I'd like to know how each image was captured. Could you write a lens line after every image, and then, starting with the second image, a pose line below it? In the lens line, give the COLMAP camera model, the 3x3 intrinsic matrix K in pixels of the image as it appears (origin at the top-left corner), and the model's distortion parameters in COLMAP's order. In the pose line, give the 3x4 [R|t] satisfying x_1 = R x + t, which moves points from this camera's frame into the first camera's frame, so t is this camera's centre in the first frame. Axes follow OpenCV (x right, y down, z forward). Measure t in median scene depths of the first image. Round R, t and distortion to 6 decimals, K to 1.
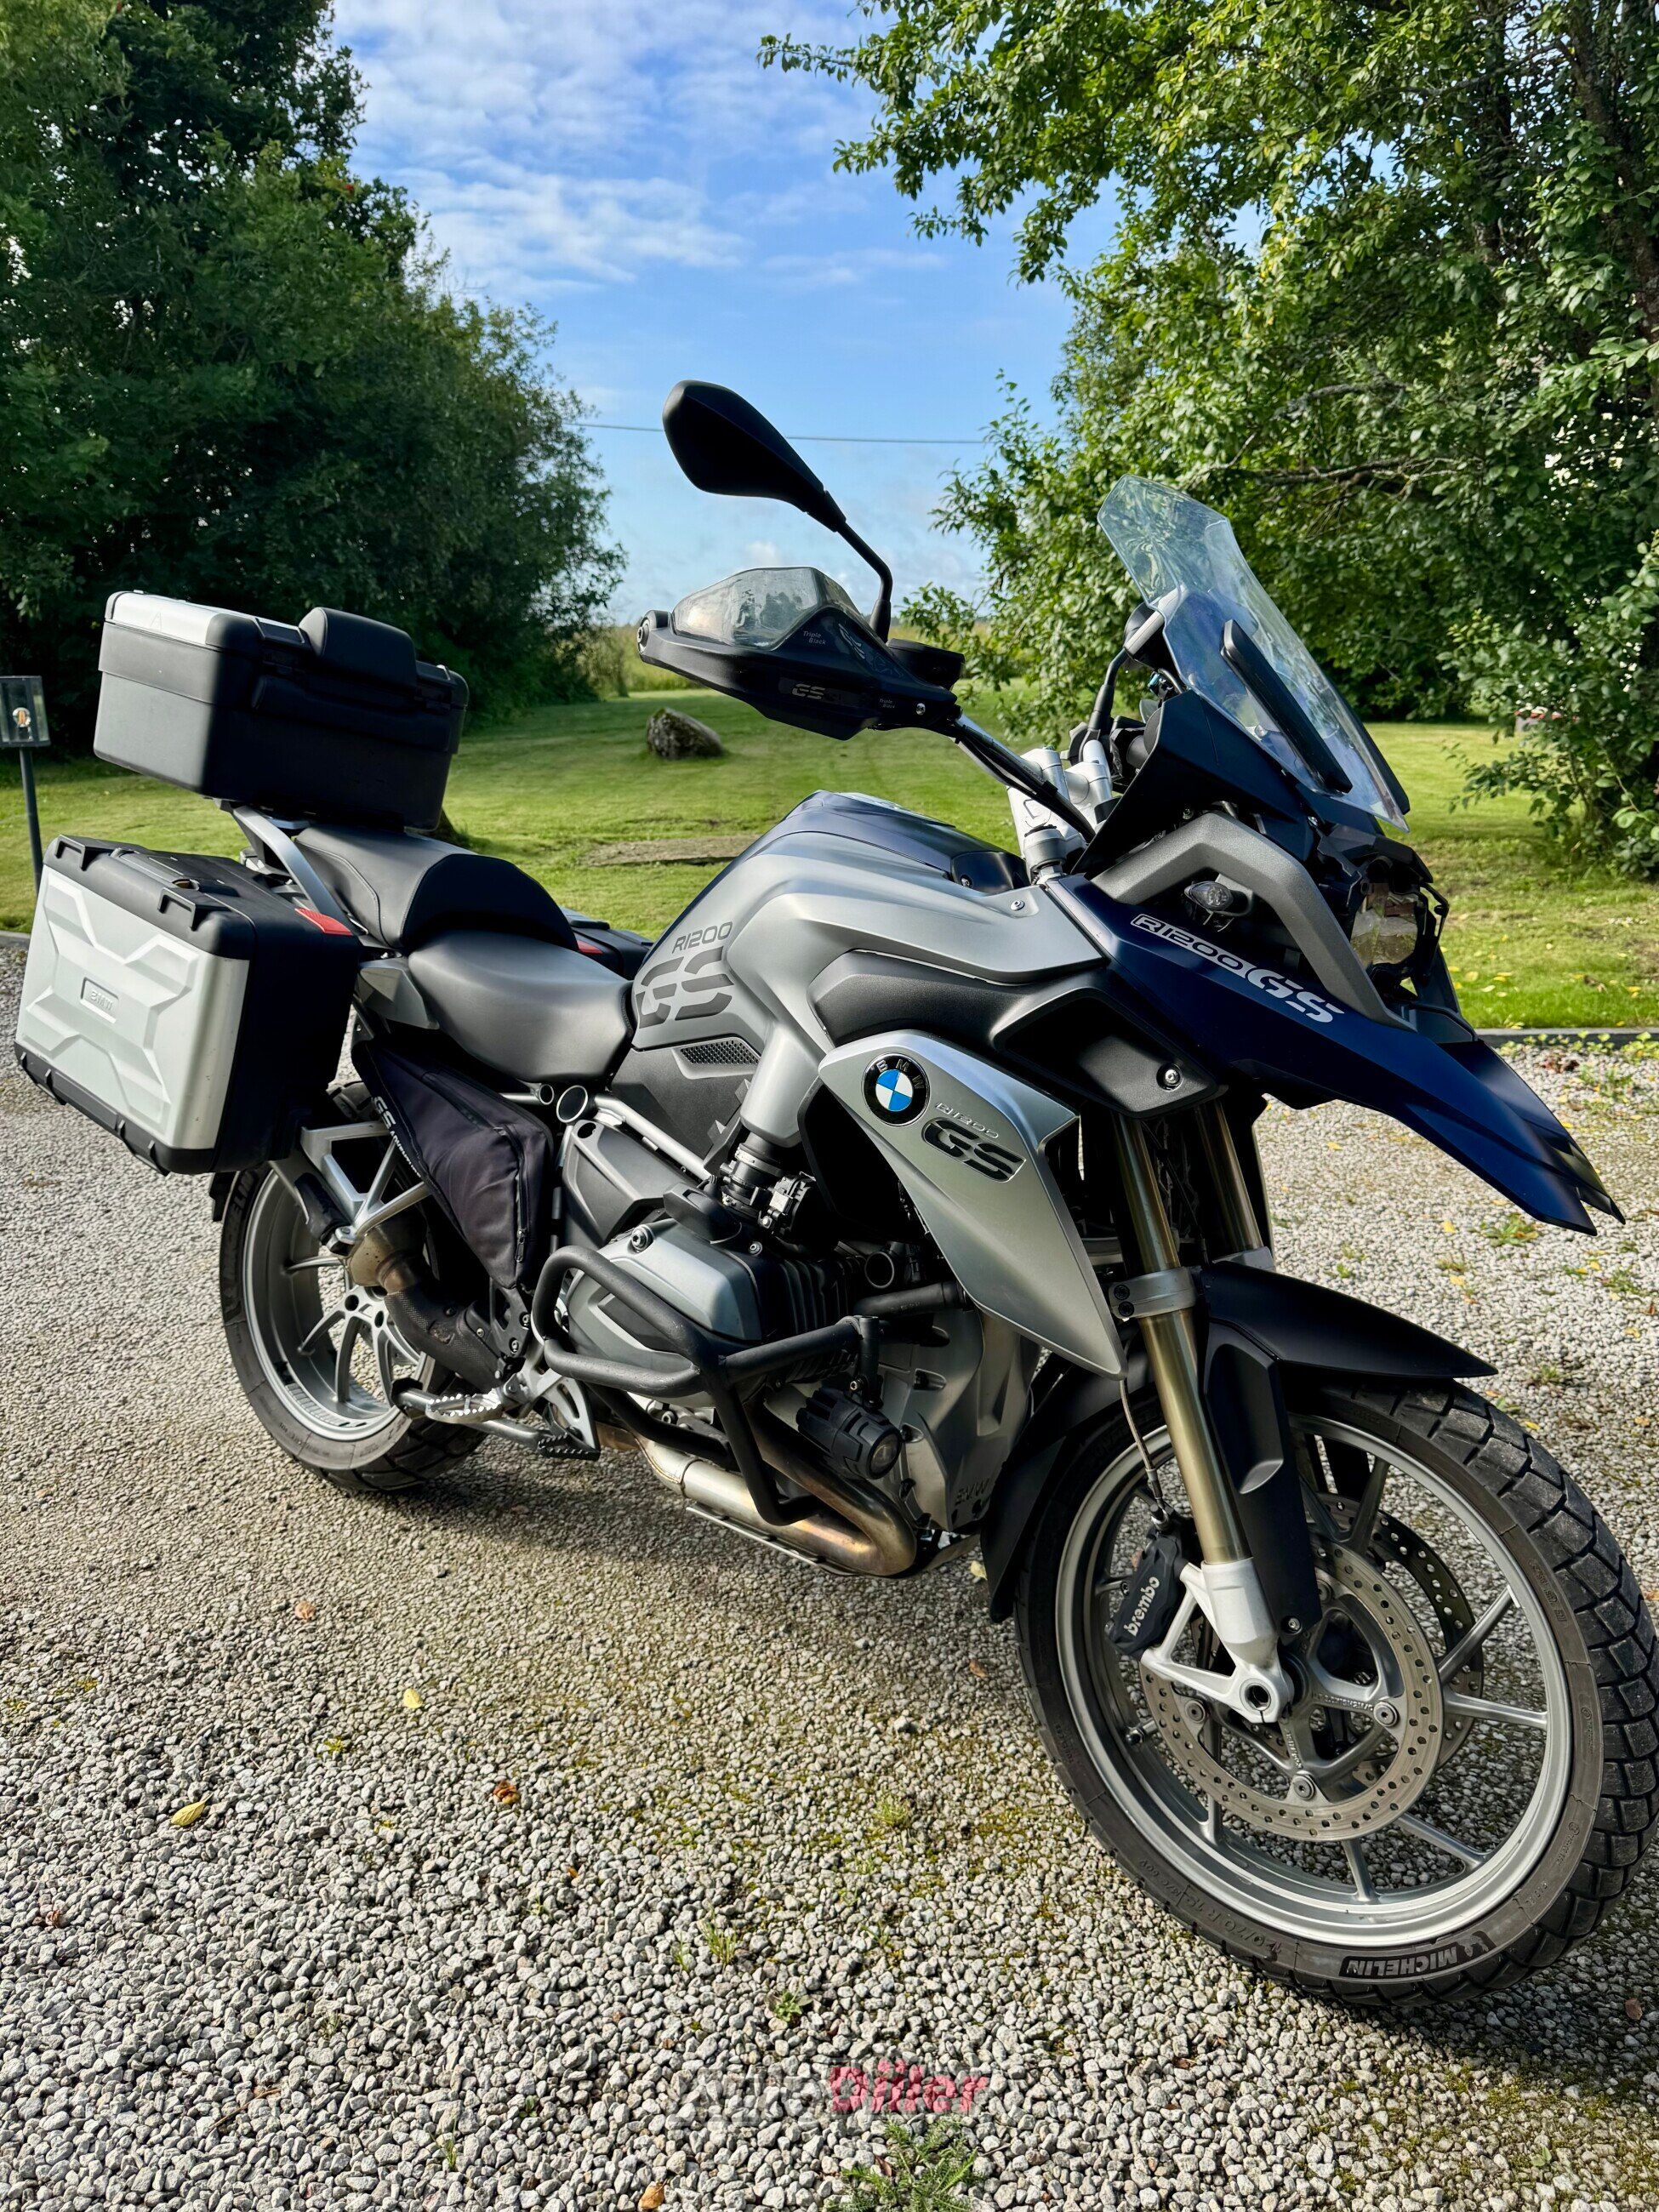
lens RADIAL K [[1567.8, 0, 832.1], [0, 1567.8, 1100.2], [0, 0, 1]] dist [0.019237, -0.026664]
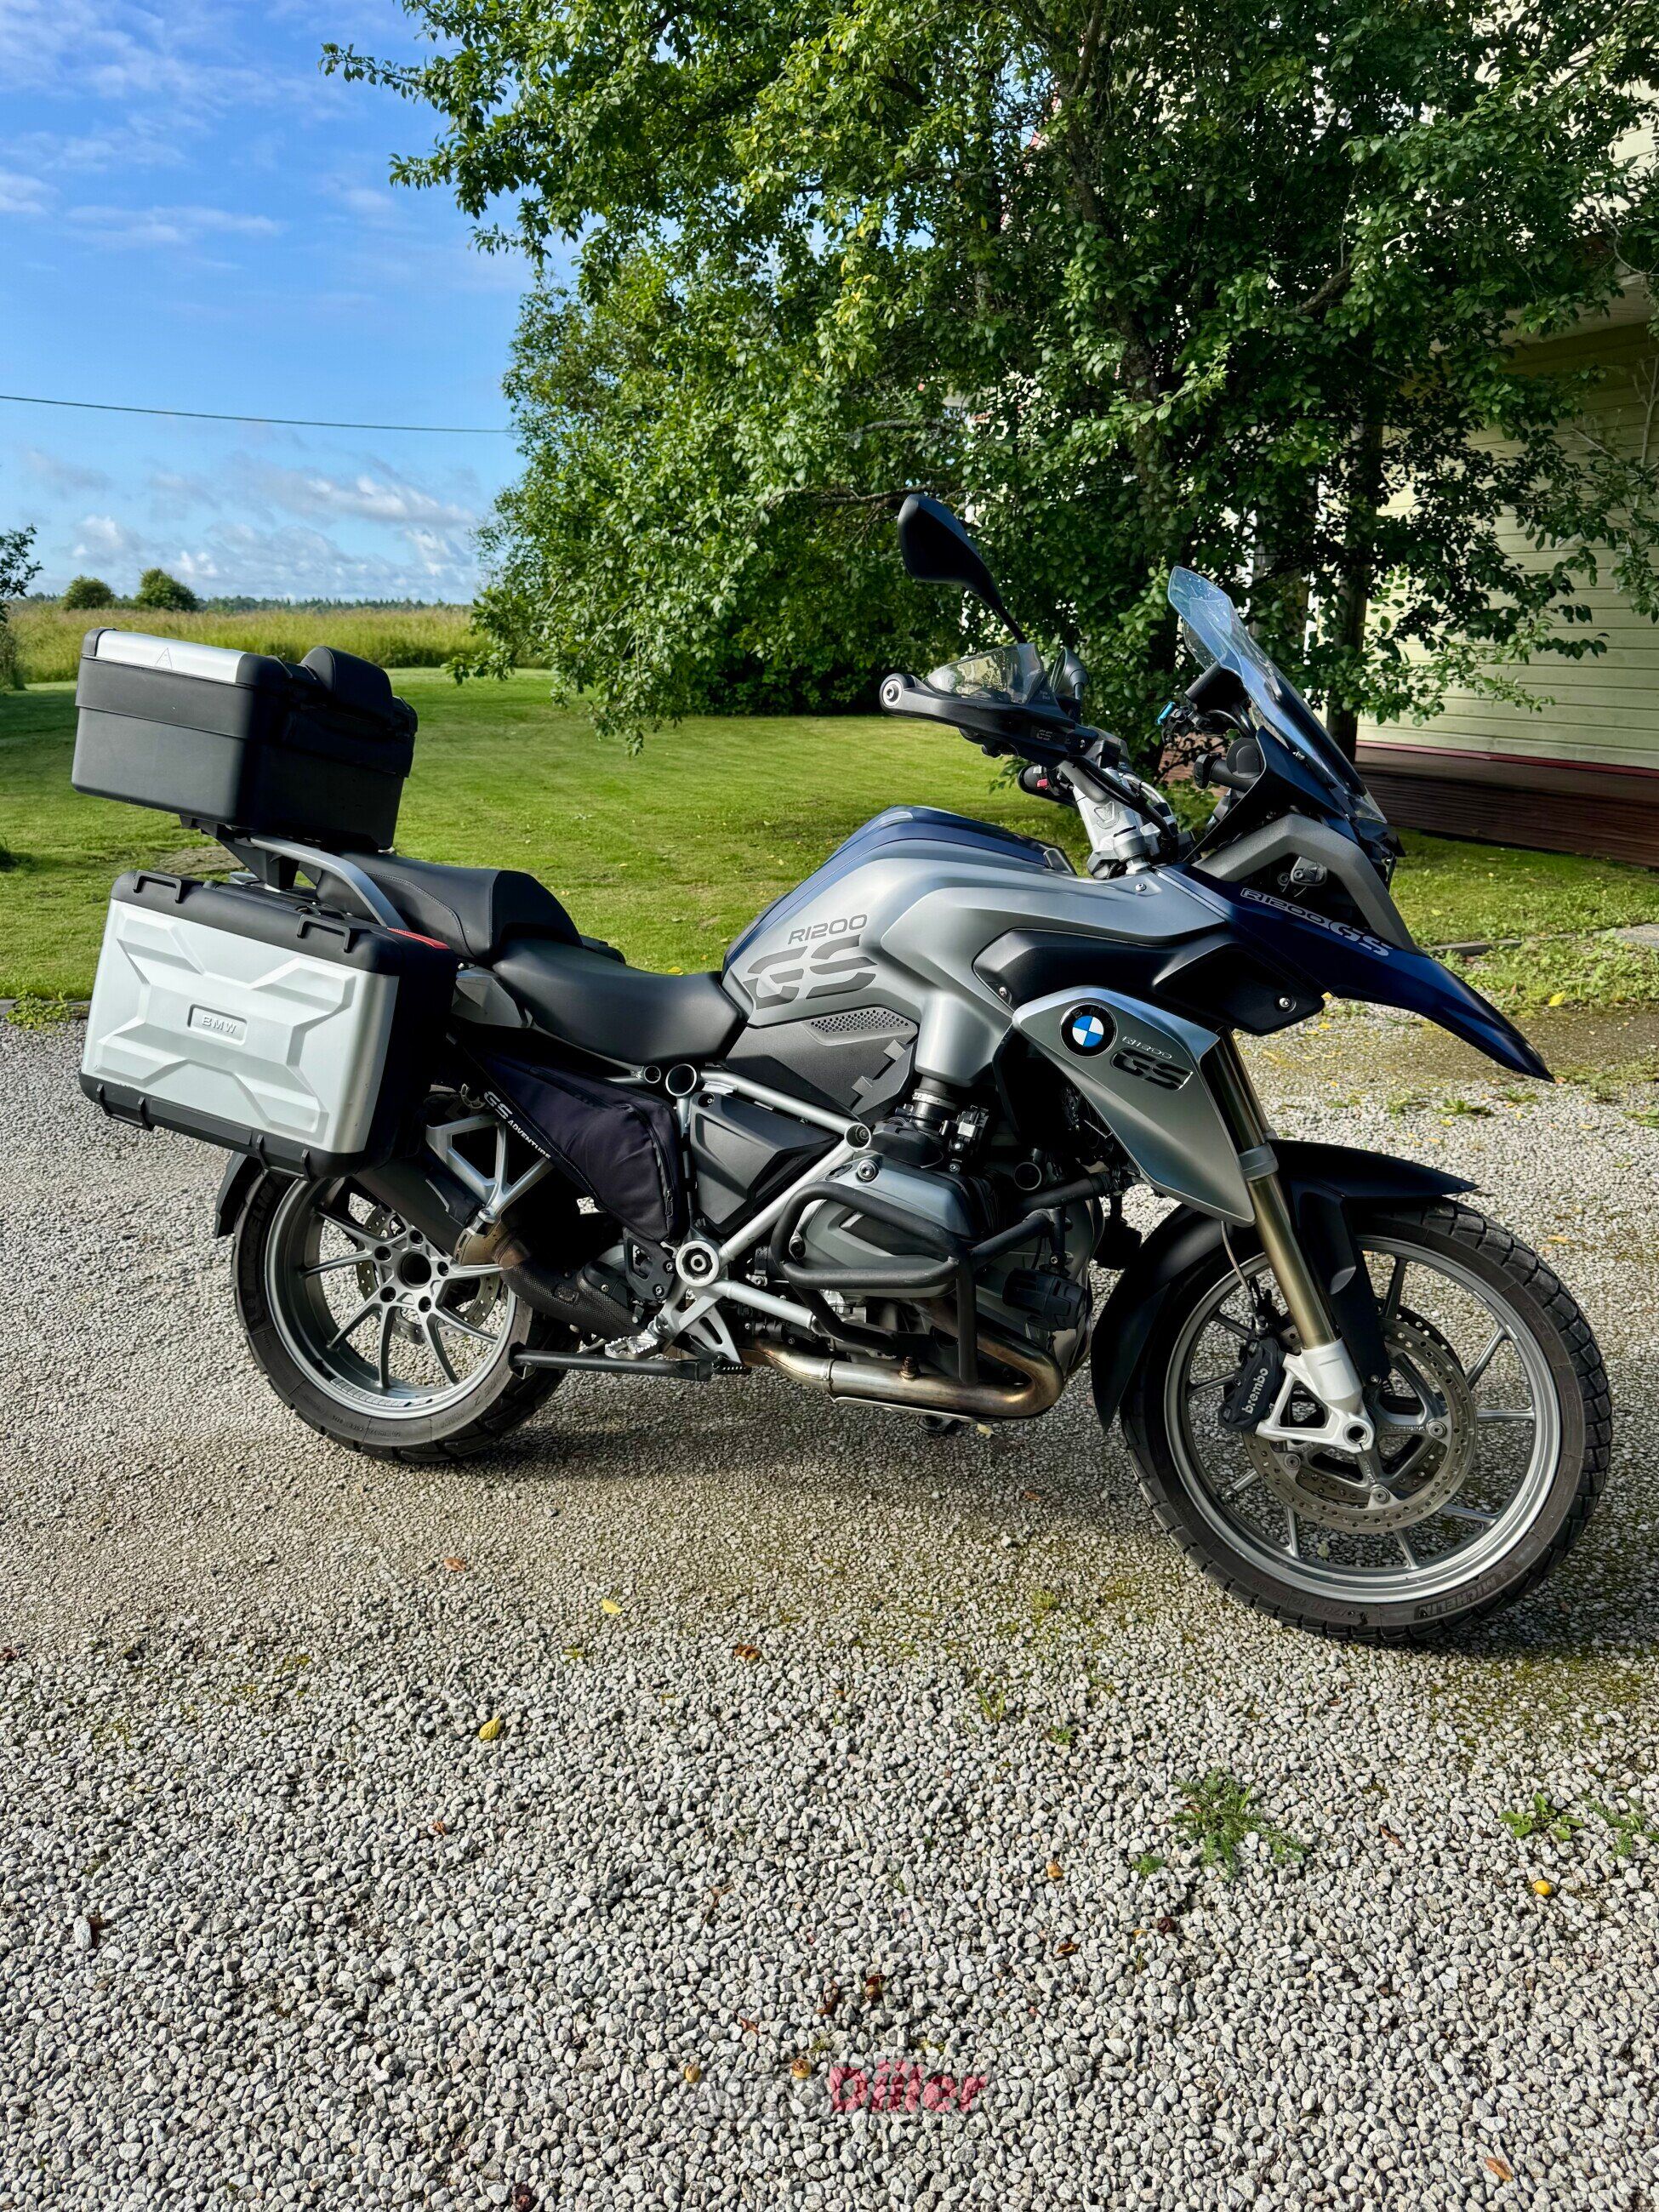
lens RADIAL K [[1567.8, 0, 810.2], [0, 1567.8, 1096.1], [0, 0, 1]] dist [0.019237, -0.026664]
pose [[0.938087, -0.096613, 0.332655, -0.490030], [0.094831, 0.995258, 0.021628, -0.001701], [-0.333167, 0.011257, 0.942801, -0.136973]]
